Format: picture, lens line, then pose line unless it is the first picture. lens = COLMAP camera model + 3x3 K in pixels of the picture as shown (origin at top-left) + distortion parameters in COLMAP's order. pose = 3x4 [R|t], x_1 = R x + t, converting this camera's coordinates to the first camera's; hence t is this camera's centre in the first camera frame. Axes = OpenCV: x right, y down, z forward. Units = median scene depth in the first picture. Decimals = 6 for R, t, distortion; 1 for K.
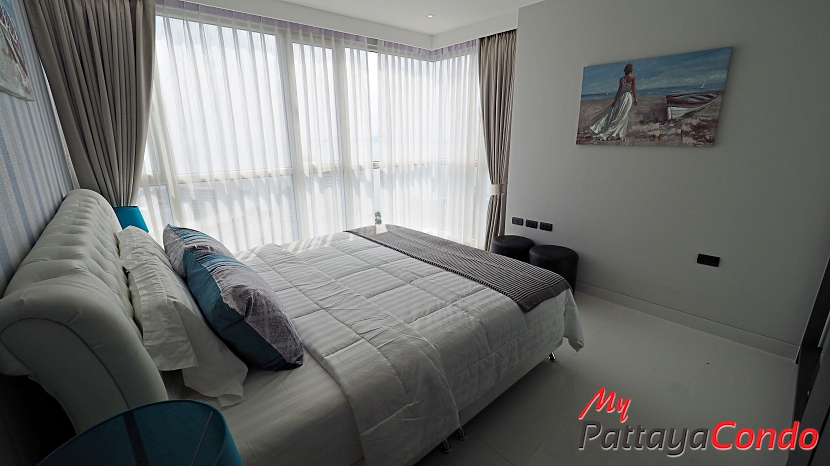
lens RADIAL K [[339.9, 0, 410.4], [0, 339.9, 228.3], [0, 0, 1]] dist [-0.009593, -0.000042]
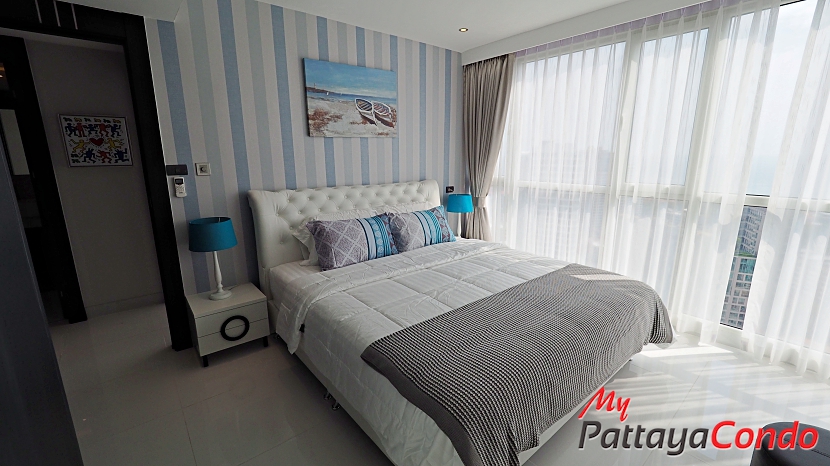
lens RADIAL K [[363.6, 0, 434.9], [0, 363.6, 227.5], [0, 0, 1]] dist [0.001167, 0.000087]
pose [[0.003825, 0.218972, -0.975724, 0.863732], [-0.254850, 0.943726, 0.210792, -0.230535], [0.966973, 0.247857, 0.059415, 0.756242]]
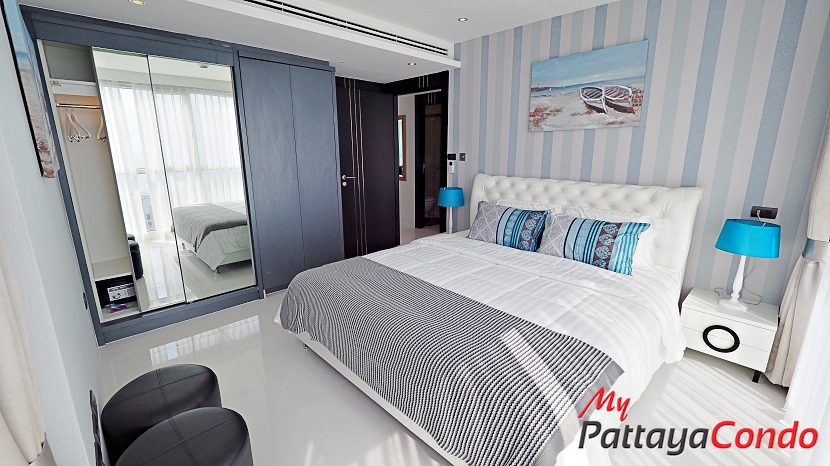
lens RADIAL K [[347.6, 0, 413.6], [0, 347.6, 228.1], [0, 0, 1]] dist [-0.000249, 0.000082]
pose [[-0.998410, 0.023273, -0.051344, 0.094687], [-0.003112, 0.886663, 0.462405, -0.445643], [0.056286, 0.461830, -0.885181, 1.689064]]
